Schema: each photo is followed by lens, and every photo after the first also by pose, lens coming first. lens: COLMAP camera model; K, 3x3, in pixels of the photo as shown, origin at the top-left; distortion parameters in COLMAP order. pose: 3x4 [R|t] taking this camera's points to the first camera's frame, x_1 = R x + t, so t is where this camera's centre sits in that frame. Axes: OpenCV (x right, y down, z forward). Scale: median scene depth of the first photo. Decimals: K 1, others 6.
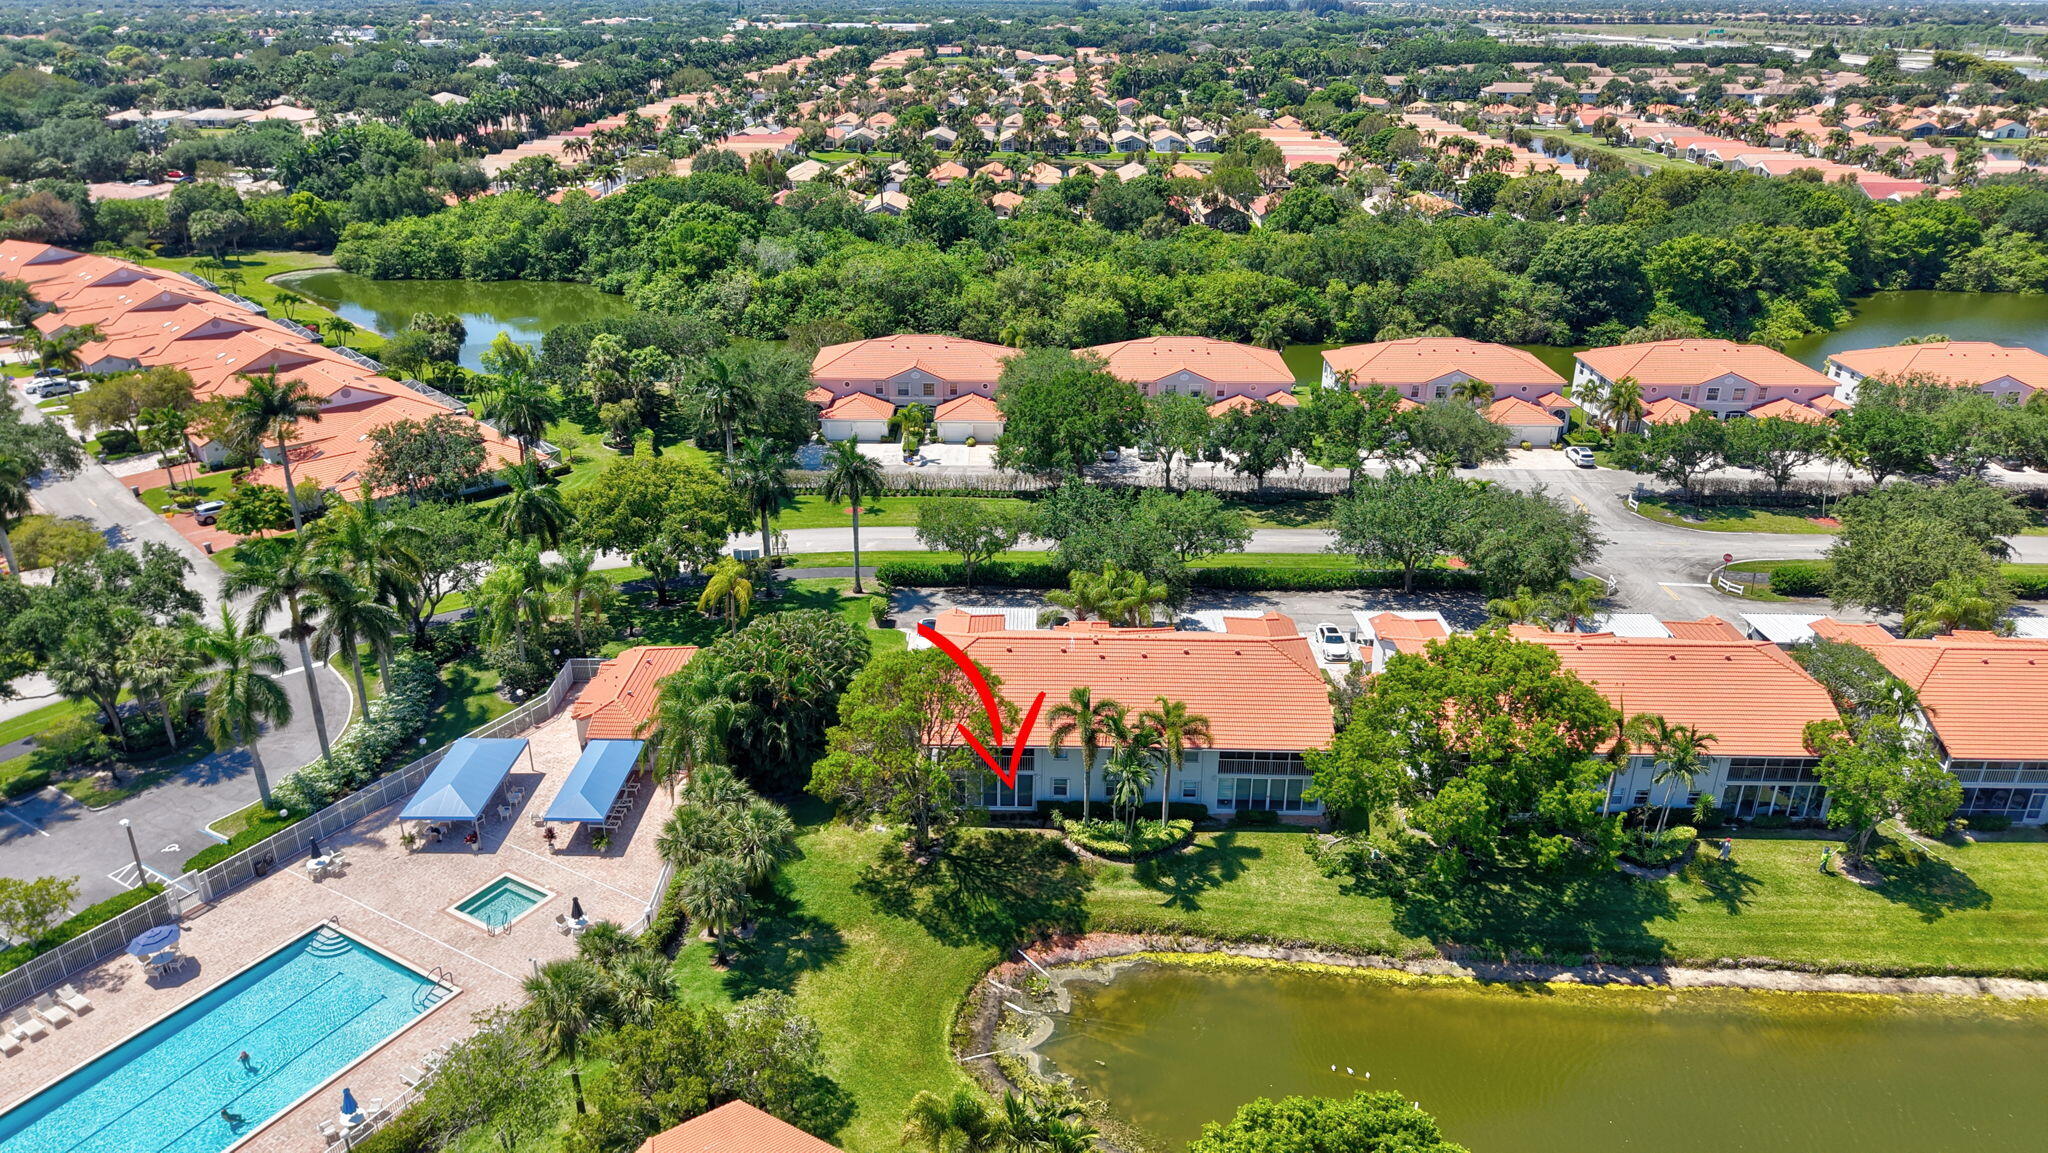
lens RADIAL K [[1360.8, 0, 1017.8], [0, 1360.8, 564.3], [0, 0, 1]] dist [0.044200, -0.043119]
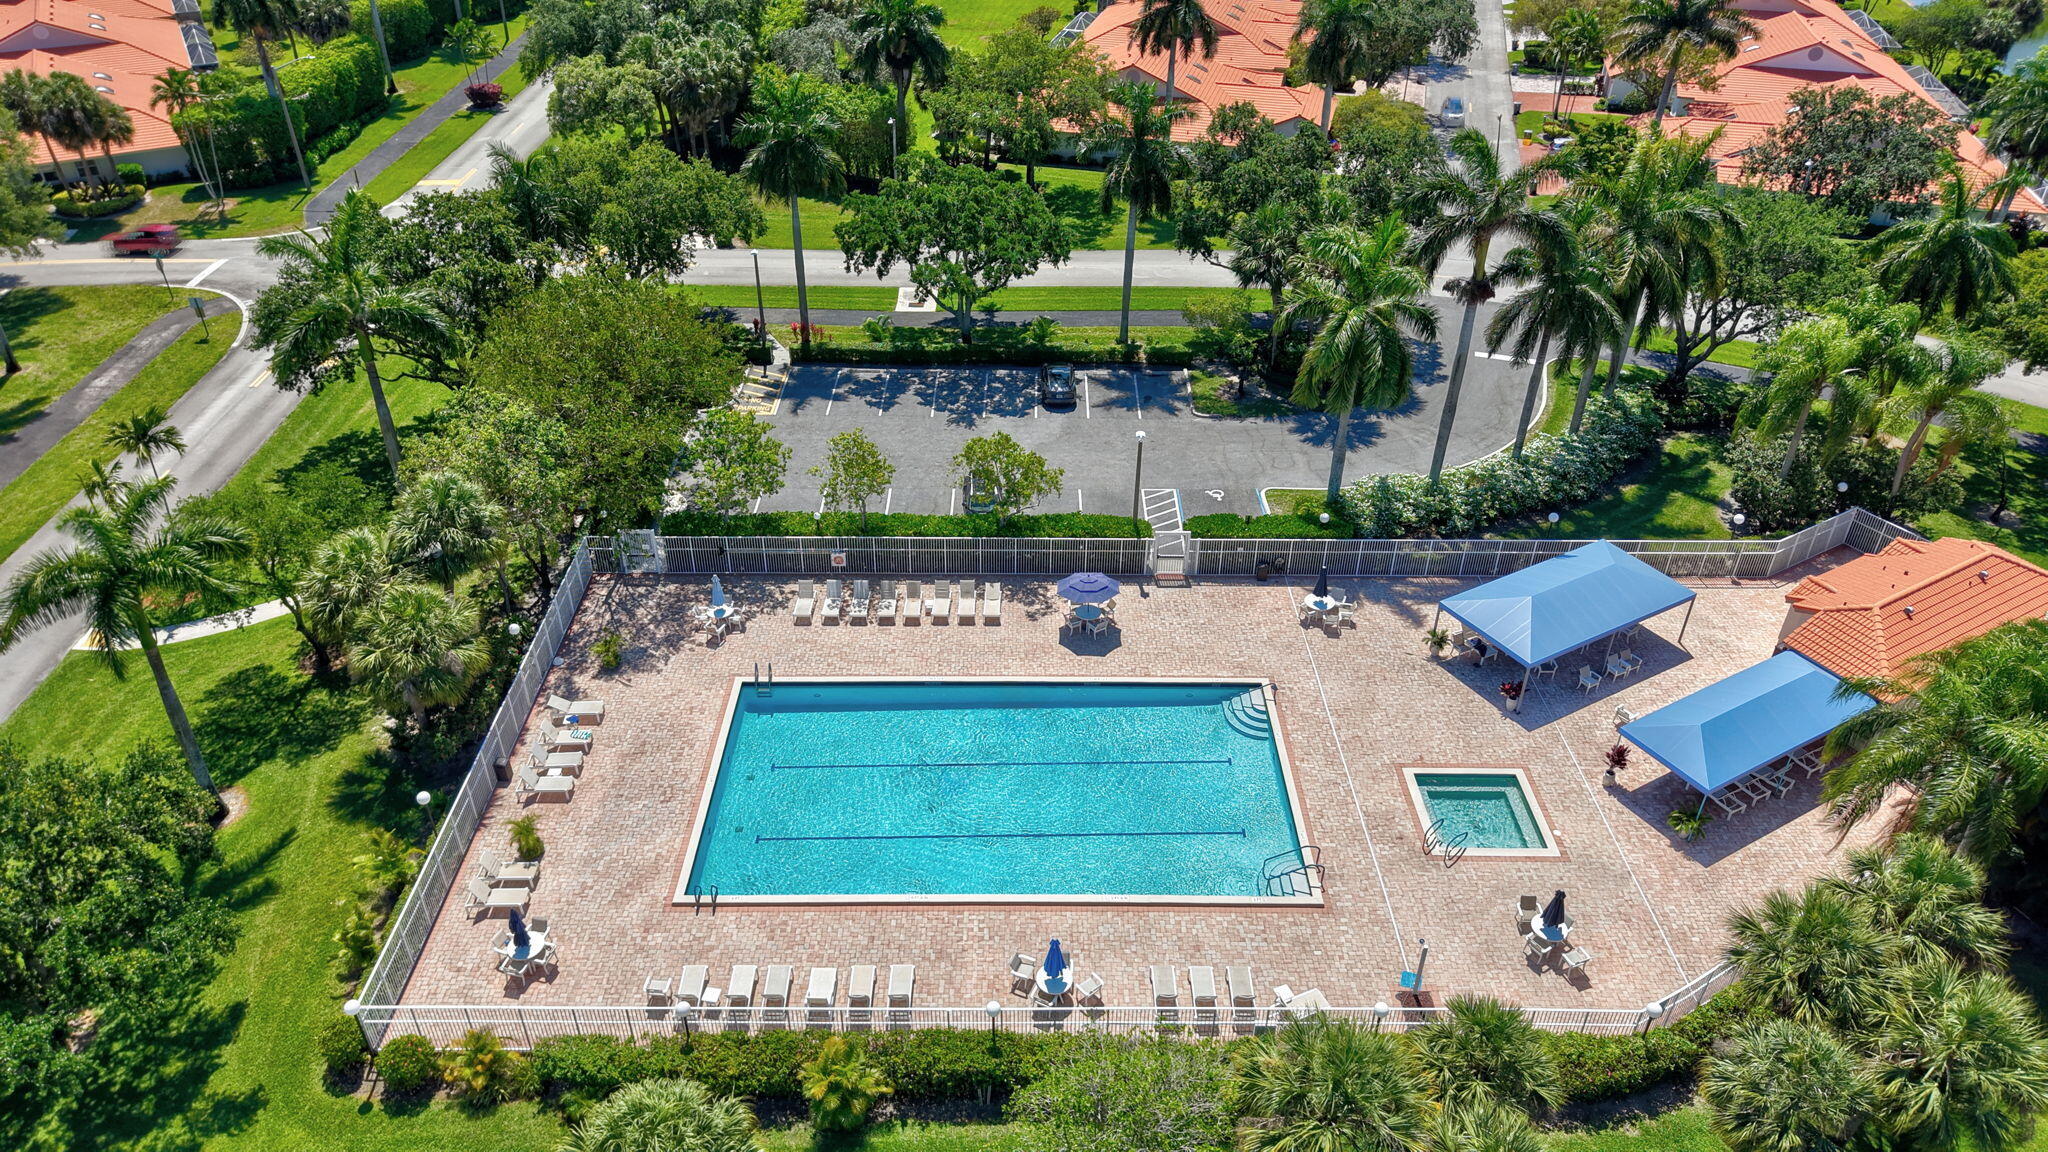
lens RADIAL K [[1360.8, 0, 1034.8], [0, 1360.8, 560.9], [0, 0, 1]] dist [0.044200, -0.043119]
pose [[0.514454, 0.475860, -0.713368, -0.089444], [-0.340358, 0.876876, 0.339477, 0.009894], [0.787080, 0.068155, 0.613075, 0.426080]]
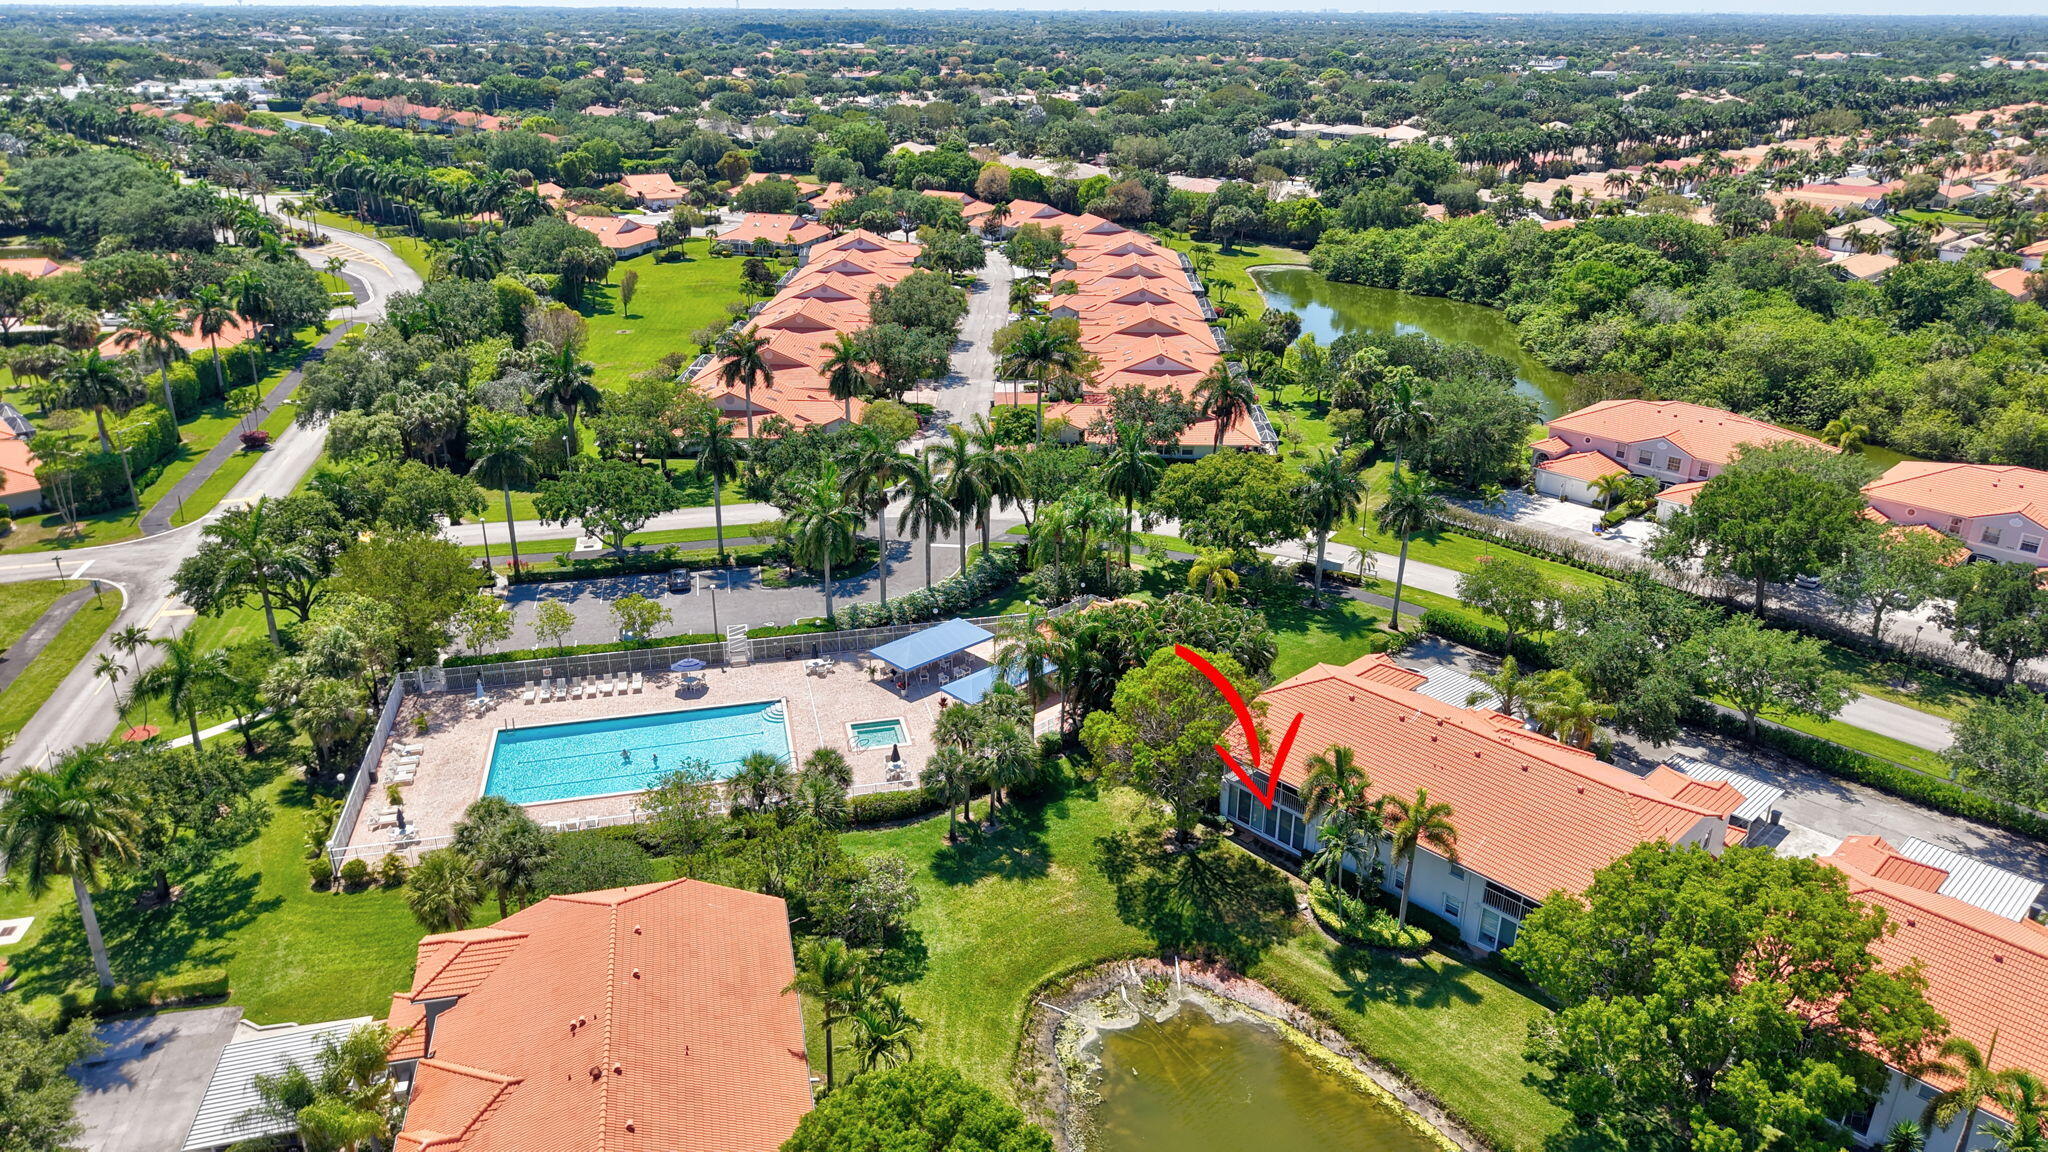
lens RADIAL K [[1360.8, 0, 1045.4], [0, 1360.8, 558.0], [0, 0, 1]] dist [0.044200, -0.043119]
pose [[0.705518, 0.267003, -0.656471, 0.478537], [-0.282399, 0.955512, 0.085132, -0.057709], [0.649997, 0.125325, 0.749532, 0.116600]]
